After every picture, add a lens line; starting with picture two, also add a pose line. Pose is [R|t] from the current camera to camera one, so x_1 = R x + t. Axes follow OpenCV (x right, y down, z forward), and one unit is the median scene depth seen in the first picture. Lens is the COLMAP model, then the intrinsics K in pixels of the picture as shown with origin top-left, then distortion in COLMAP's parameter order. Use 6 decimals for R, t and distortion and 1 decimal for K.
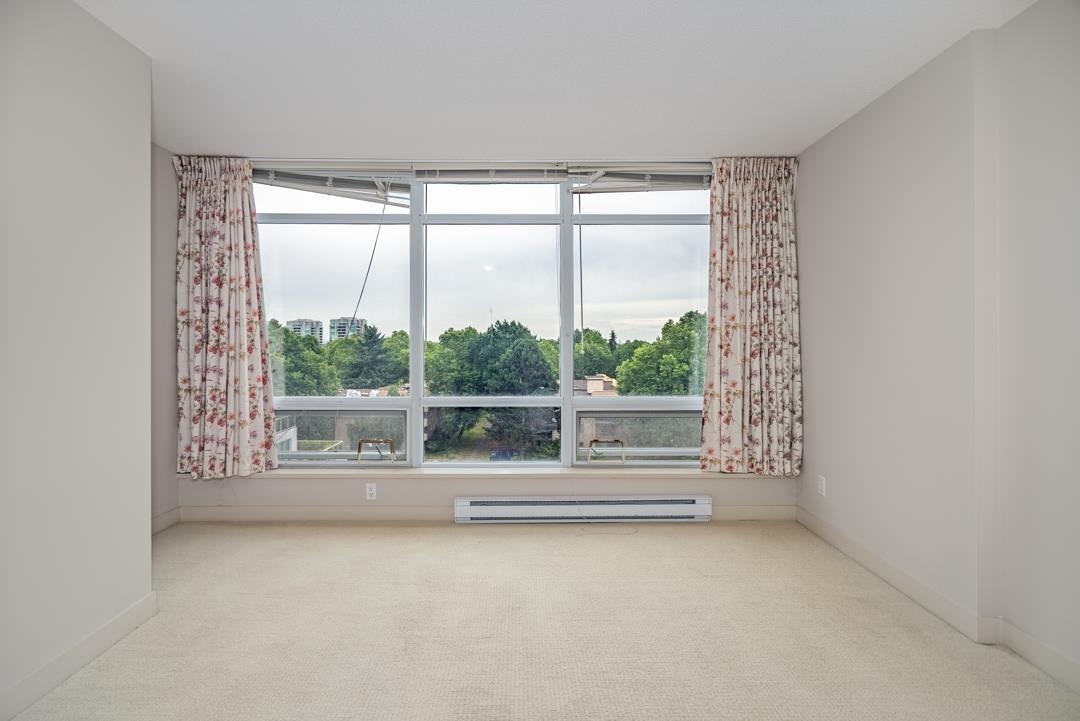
lens RADIAL K [[520.6, 0, 536.6], [0, 520.6, 339.1], [0, 0, 1]] dist [0.001263, 0.001188]
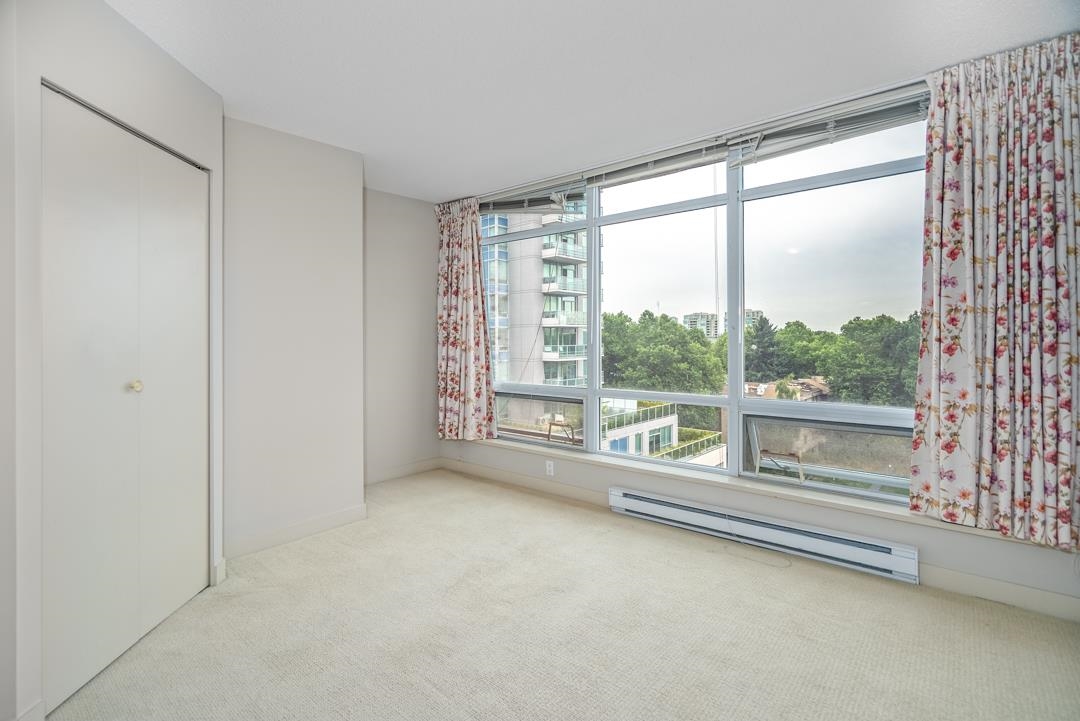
lens RADIAL K [[530.9, 0, 562.3], [0, 530.9, 331.1], [0, 0, 1]] dist [0.013172, 0.000526]
pose [[0.759246, -0.014874, -0.650634, 0.448137], [0.014843, 0.999875, -0.005538, -0.001164], [0.650635, -0.005452, 0.759371, 0.126871]]
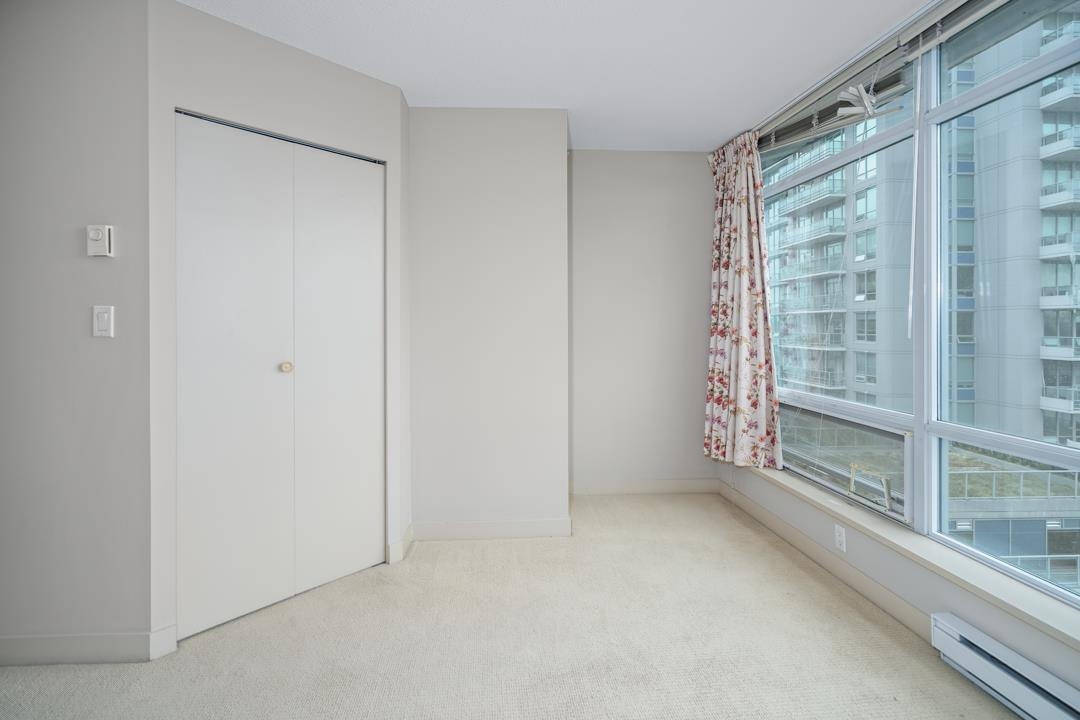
lens RADIAL K [[539.6, 0, 530.6], [0, 539.6, 318.6], [0, 0, 1]] dist [0.002136, 0.000600]
pose [[0.039461, -0.014183, -0.999120, 0.382044], [0.011032, 0.999845, -0.013758, 0.002149], [0.999160, -0.010479, 0.039611, 0.532508]]
